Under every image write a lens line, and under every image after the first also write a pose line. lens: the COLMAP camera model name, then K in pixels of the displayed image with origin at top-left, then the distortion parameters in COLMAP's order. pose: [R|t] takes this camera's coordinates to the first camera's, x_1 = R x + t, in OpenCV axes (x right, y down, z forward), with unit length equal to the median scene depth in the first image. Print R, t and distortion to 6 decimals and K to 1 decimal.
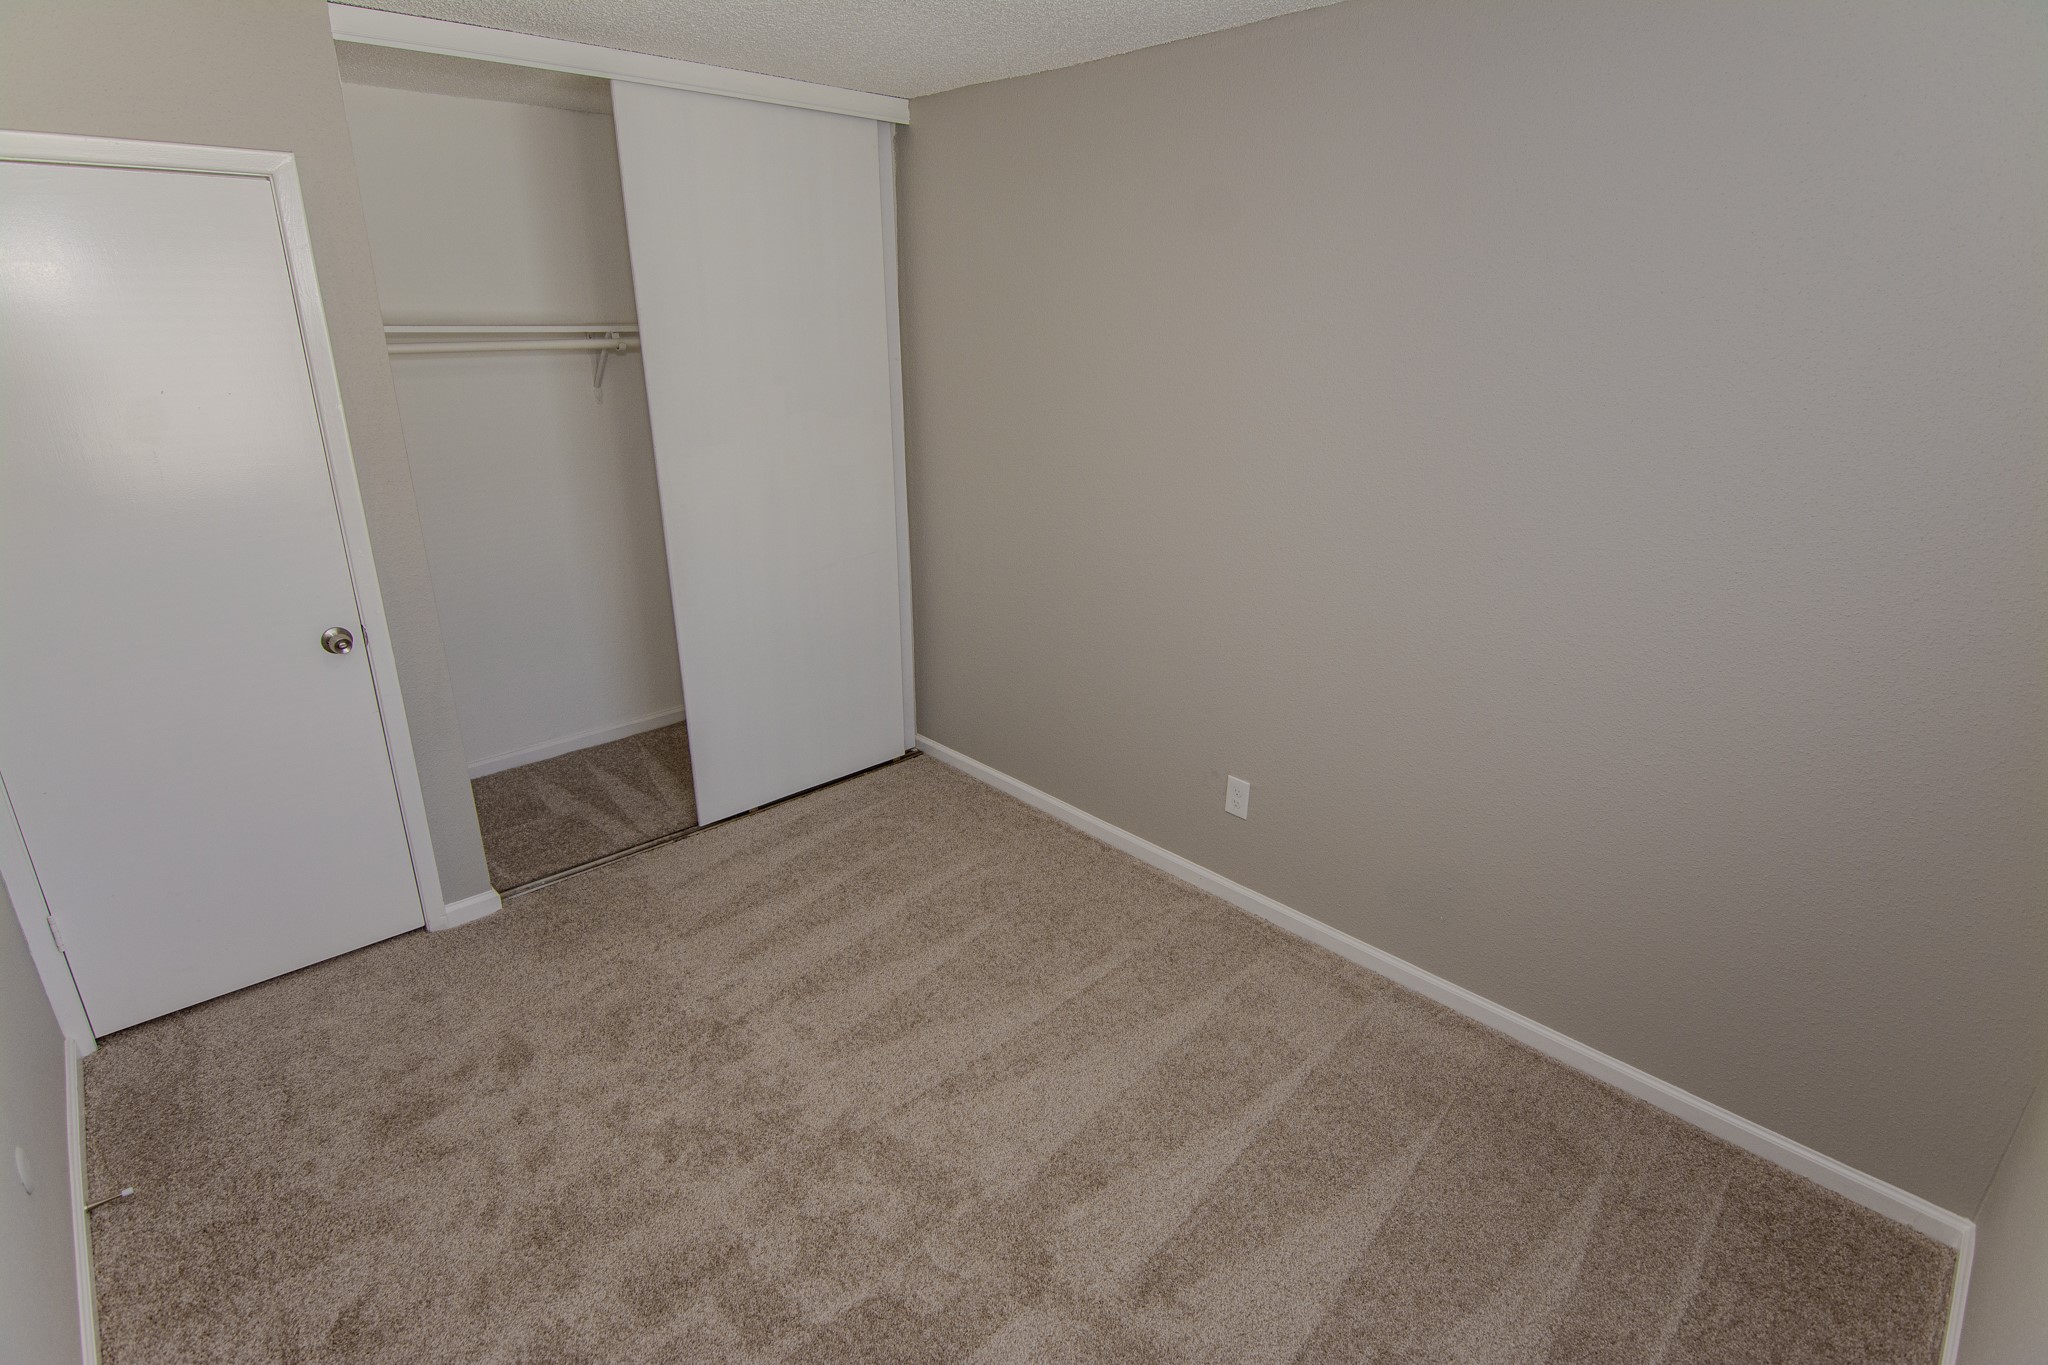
lens RADIAL K [[996.7, 0, 1028.0], [0, 996.7, 673.4], [0, 0, 1]] dist [-0.001844, -0.011889]
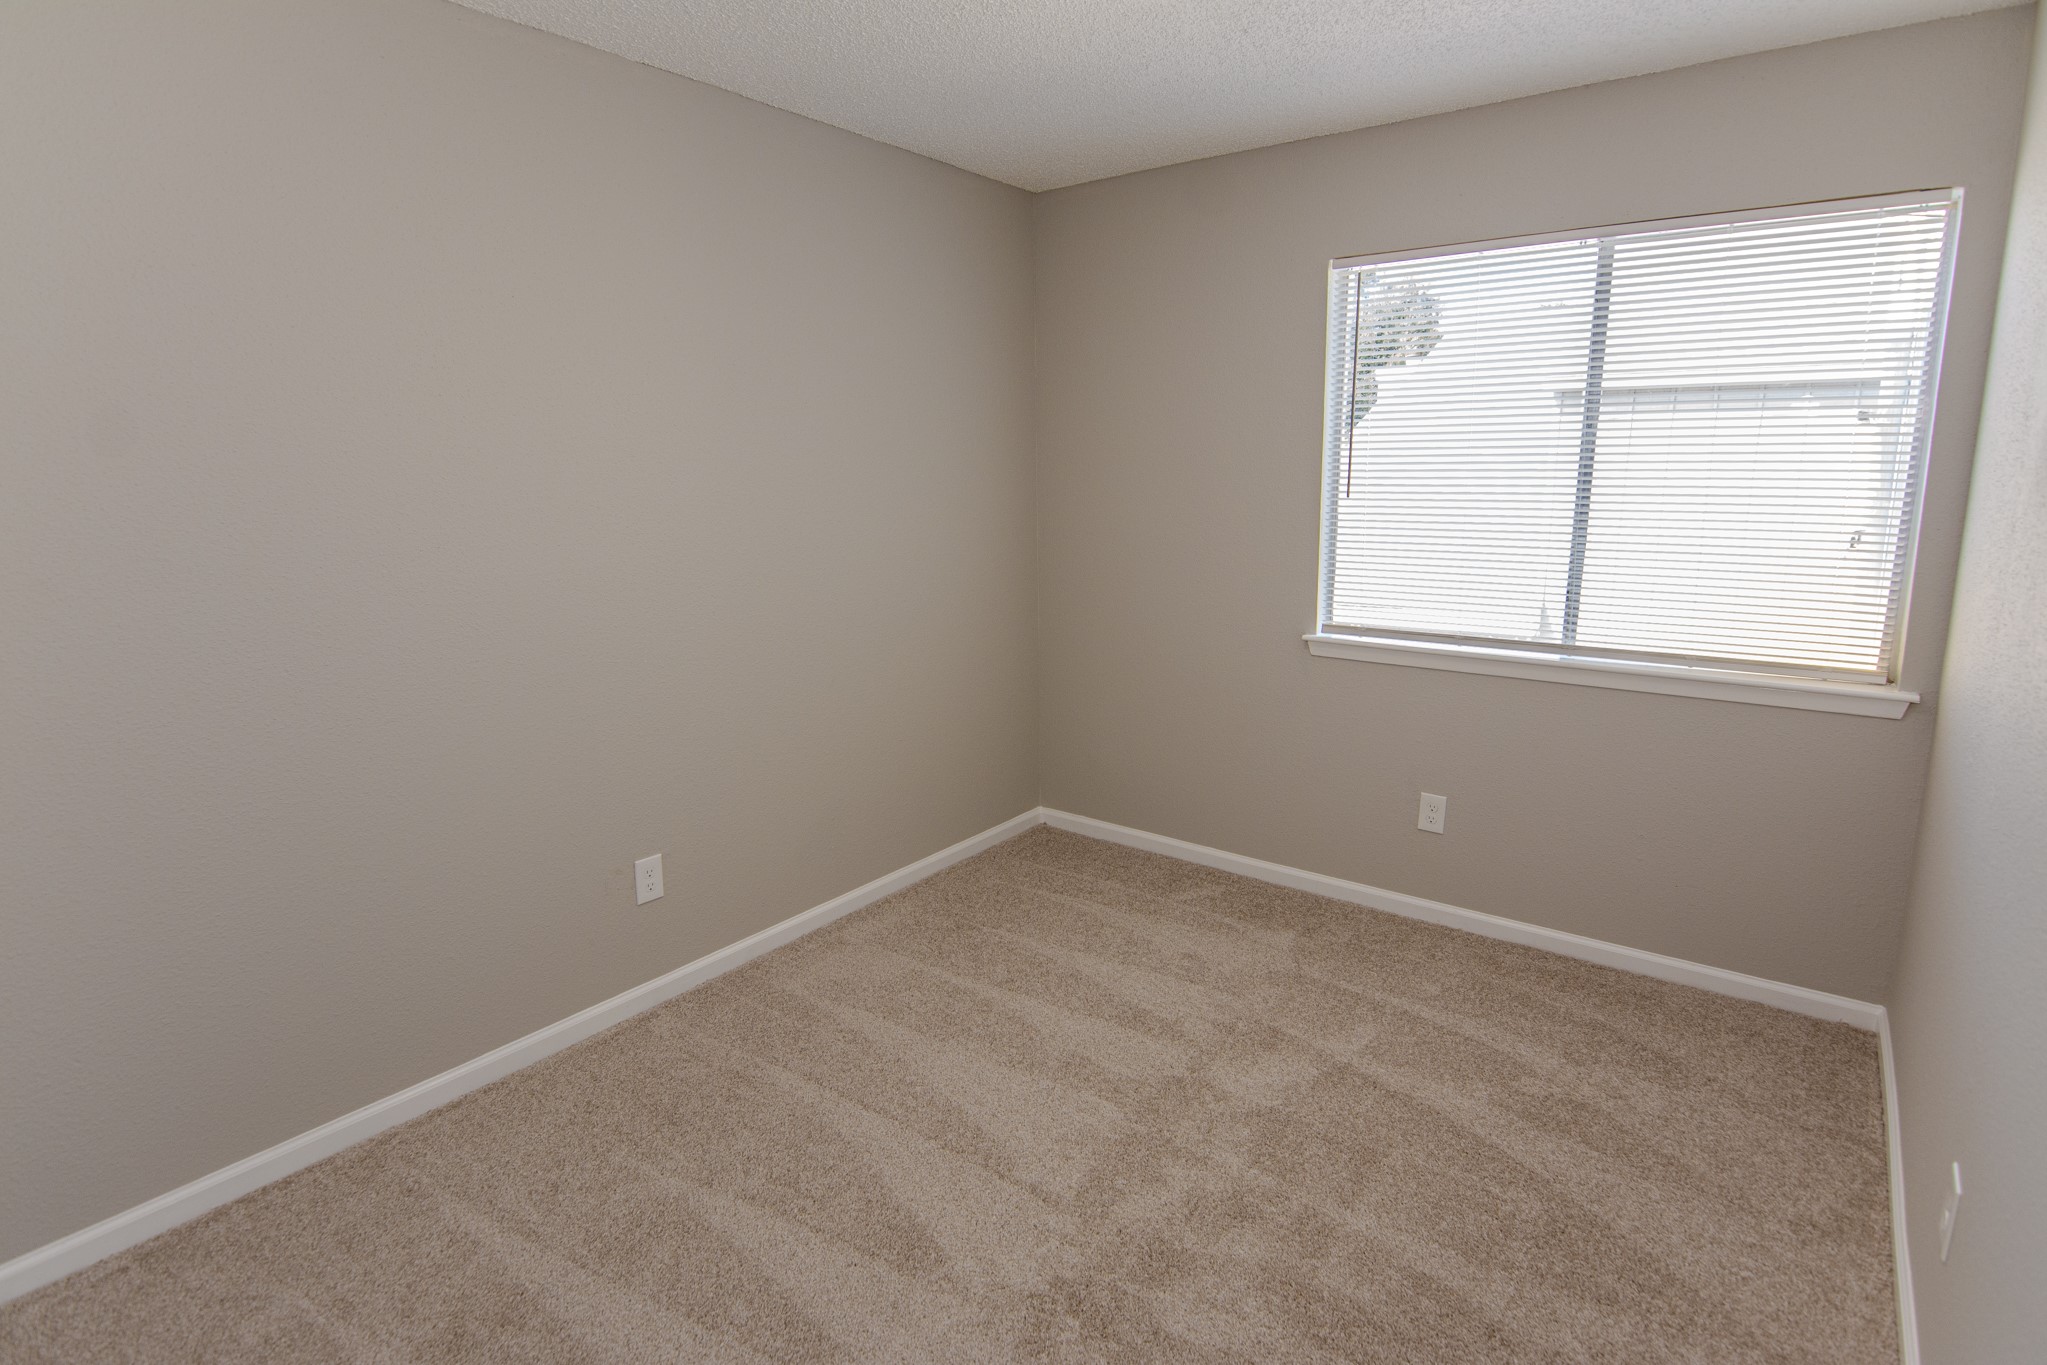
lens RADIAL K [[996.2, 0, 1027.5], [0, 996.2, 673.4], [0, 0, 1]] dist [-0.001844, -0.011889]
pose [[-0.155253, -0.200049, 0.967407, -0.793765], [0.341136, 0.908183, 0.242549, -0.170372], [-0.927104, 0.367674, -0.072754, 0.815653]]
